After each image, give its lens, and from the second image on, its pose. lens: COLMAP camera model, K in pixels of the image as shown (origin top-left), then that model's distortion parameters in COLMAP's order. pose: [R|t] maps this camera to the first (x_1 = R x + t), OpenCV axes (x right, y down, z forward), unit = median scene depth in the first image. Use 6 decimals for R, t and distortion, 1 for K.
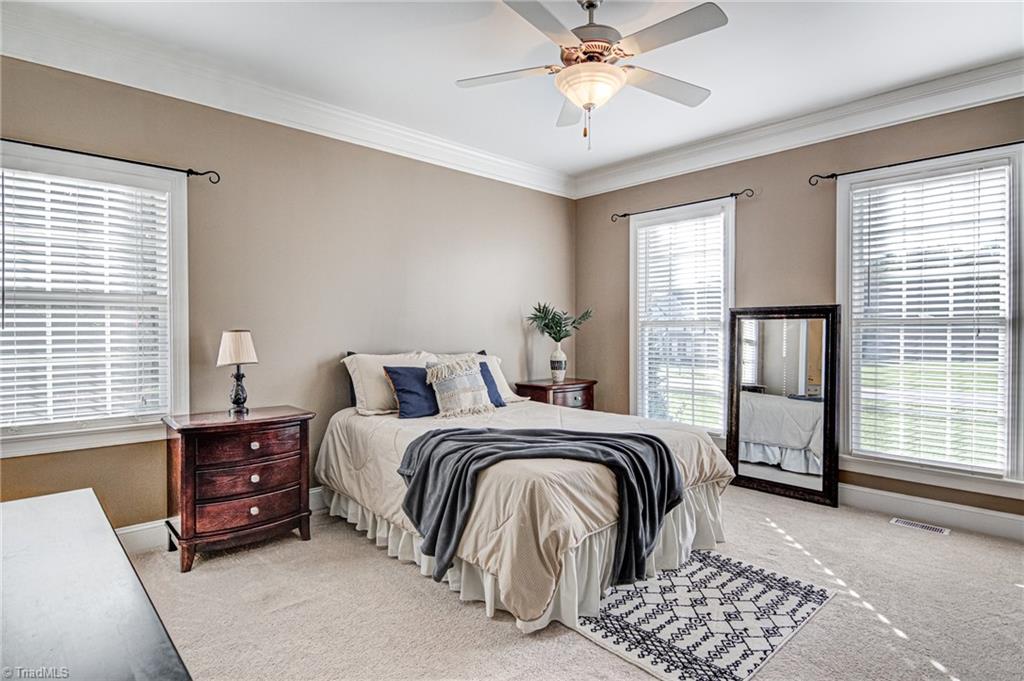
lens RADIAL K [[538.1, 0, 513.0], [0, 538.1, 341.7], [0, 0, 1]] dist [0.022955, -0.024952]
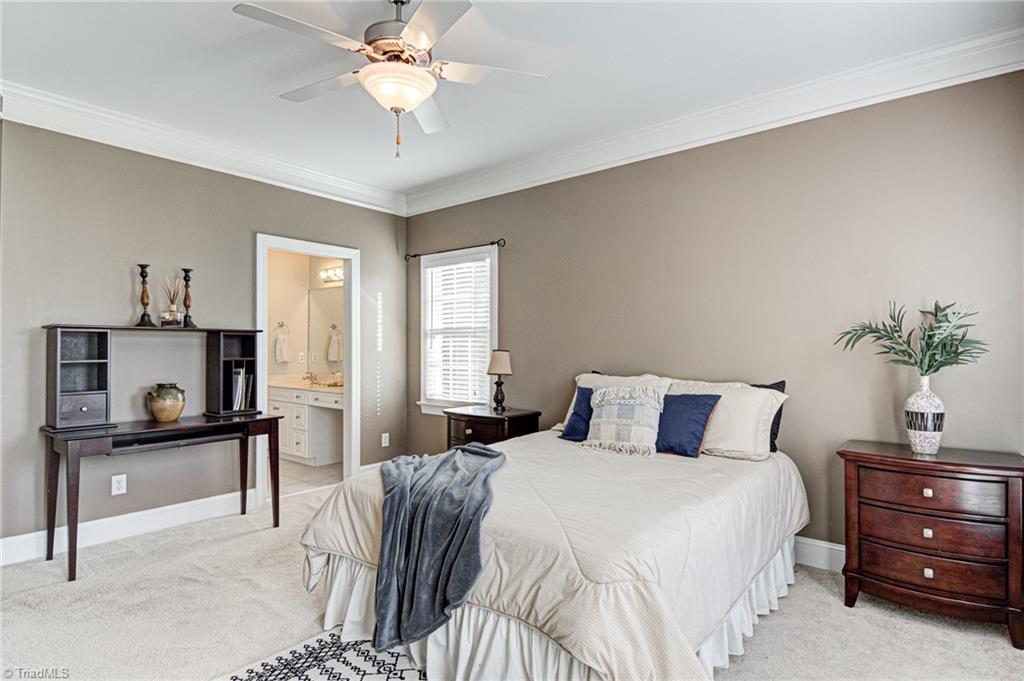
lens RADIAL K [[538.1, 0, 513.0], [0, 538.1, 341.7], [0, 0, 1]] dist [0.022955, -0.024952]
pose [[0.122456, -0.014903, -0.992362, 0.862434], [-0.030621, 0.999355, -0.018786, -0.016987], [0.992001, 0.032688, 0.121921, 0.862763]]
